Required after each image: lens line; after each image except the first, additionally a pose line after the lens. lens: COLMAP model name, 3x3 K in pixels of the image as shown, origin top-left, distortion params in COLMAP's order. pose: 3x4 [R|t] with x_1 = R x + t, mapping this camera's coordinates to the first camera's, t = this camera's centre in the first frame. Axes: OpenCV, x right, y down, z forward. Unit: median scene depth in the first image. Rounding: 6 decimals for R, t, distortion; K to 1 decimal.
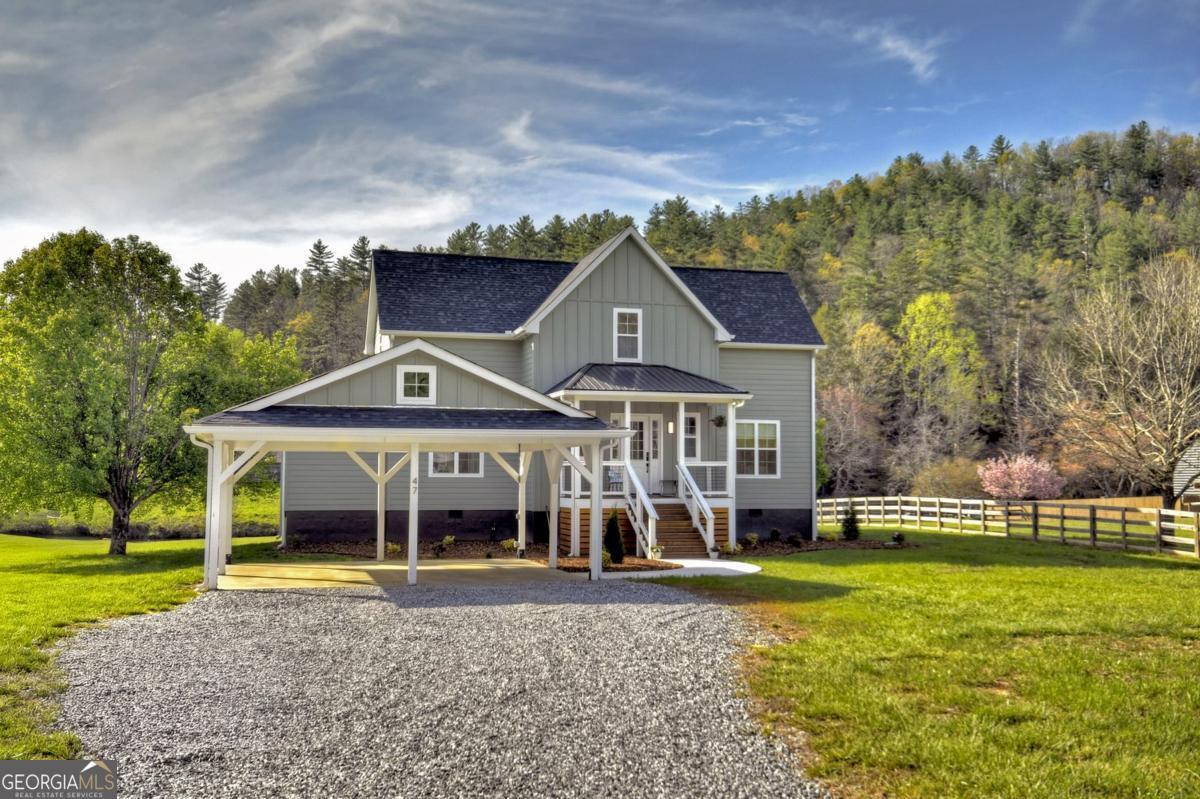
lens RADIAL K [[1190.5, 0, 600.3], [0, 1190.5, 376.3], [0, 0, 1]] dist [0.009235, 0.001272]
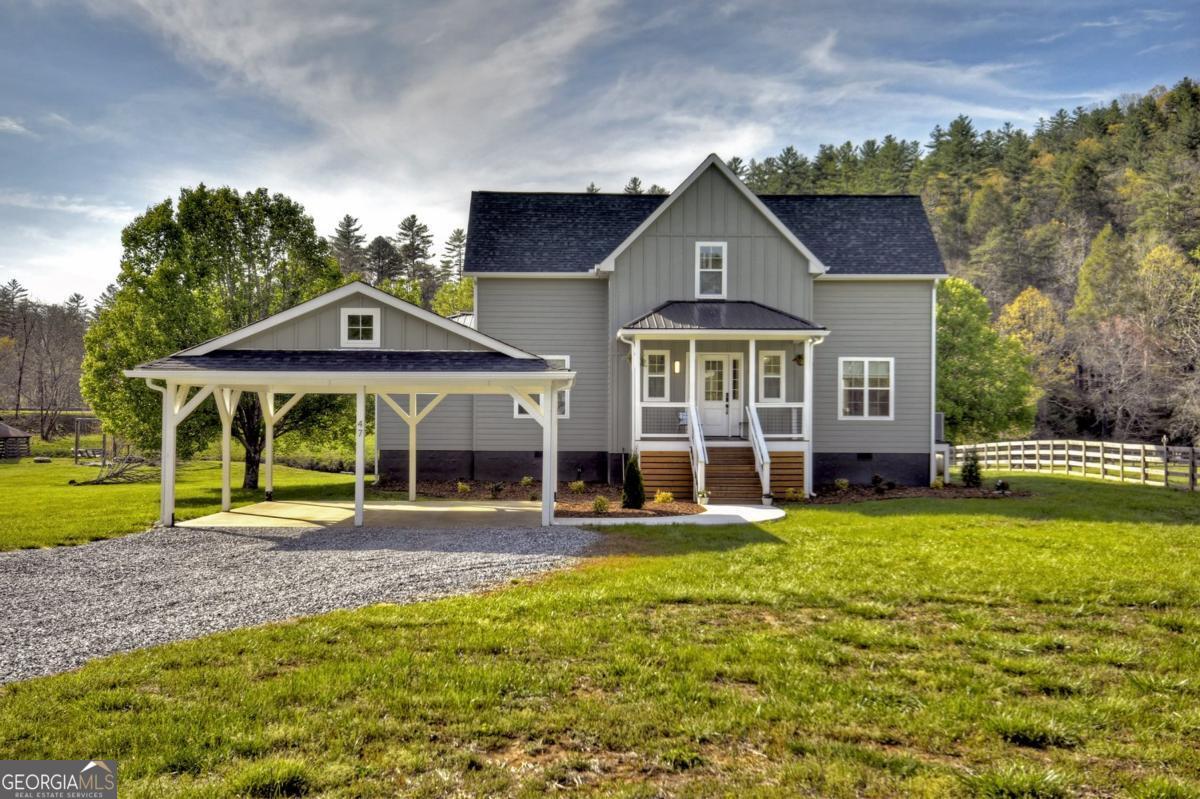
lens RADIAL K [[1212.7, 0, 600.0], [0, 1212.7, 399.5], [0, 0, 1]] dist [0.004525, -0.024213]
pose [[0.968115, -0.001915, -0.250500, 0.179484], [0.019427, 0.997533, 0.067453, 0.001498], [0.249753, -0.070169, 0.965764, 0.033359]]
